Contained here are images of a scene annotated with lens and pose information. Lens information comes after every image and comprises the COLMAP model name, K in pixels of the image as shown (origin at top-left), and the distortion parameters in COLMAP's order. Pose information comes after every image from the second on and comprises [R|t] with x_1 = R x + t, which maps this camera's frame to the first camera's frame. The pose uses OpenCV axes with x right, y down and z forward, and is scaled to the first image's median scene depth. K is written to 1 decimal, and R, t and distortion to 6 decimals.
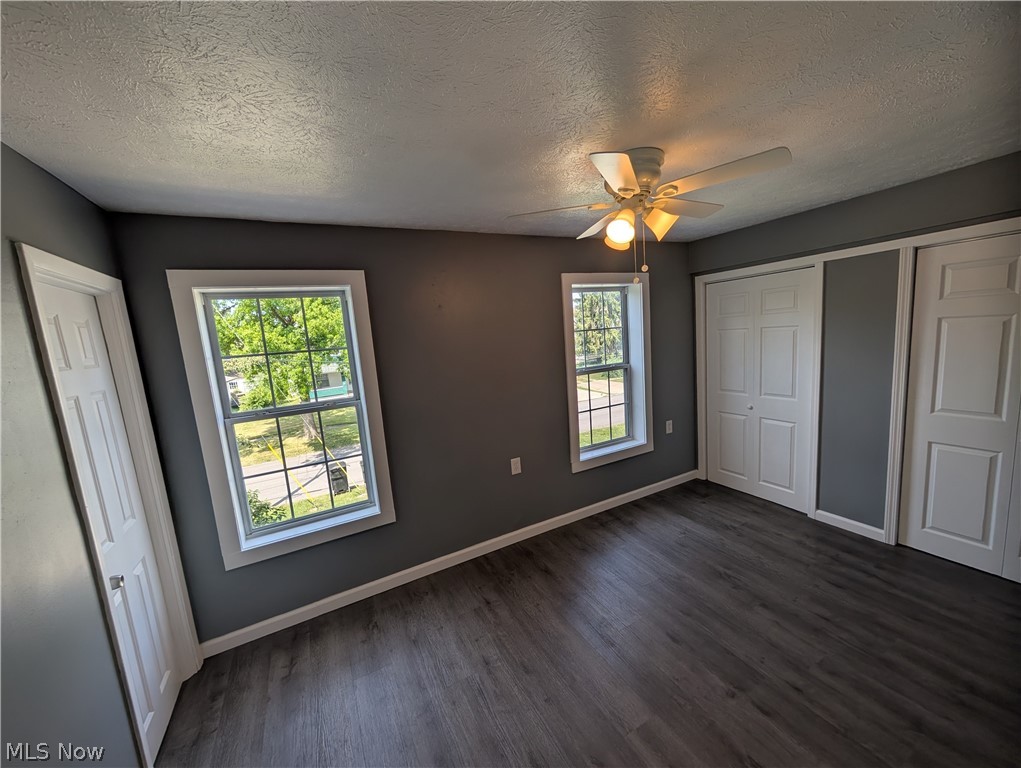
lens RADIAL K [[382.3, 0, 510.5], [0, 382.3, 384.0], [0, 0, 1]] dist [0.000766, 0.000083]
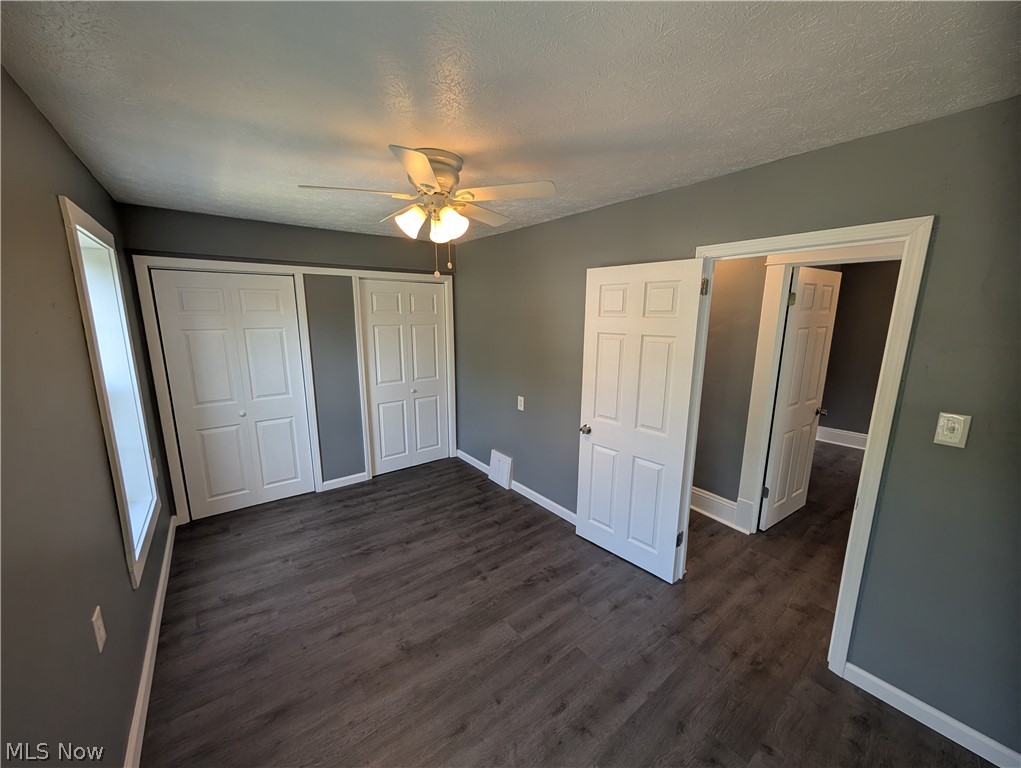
lens RADIAL K [[382.3, 0, 510.5], [0, 382.3, 384.0], [0, 0, 1]] dist [0.000766, 0.000083]
pose [[-0.155897, -0.102815, 0.982408, -0.510048], [0.141595, 0.981971, 0.125239, -0.047281], [-0.977572, 0.158628, -0.138528, 0.647199]]
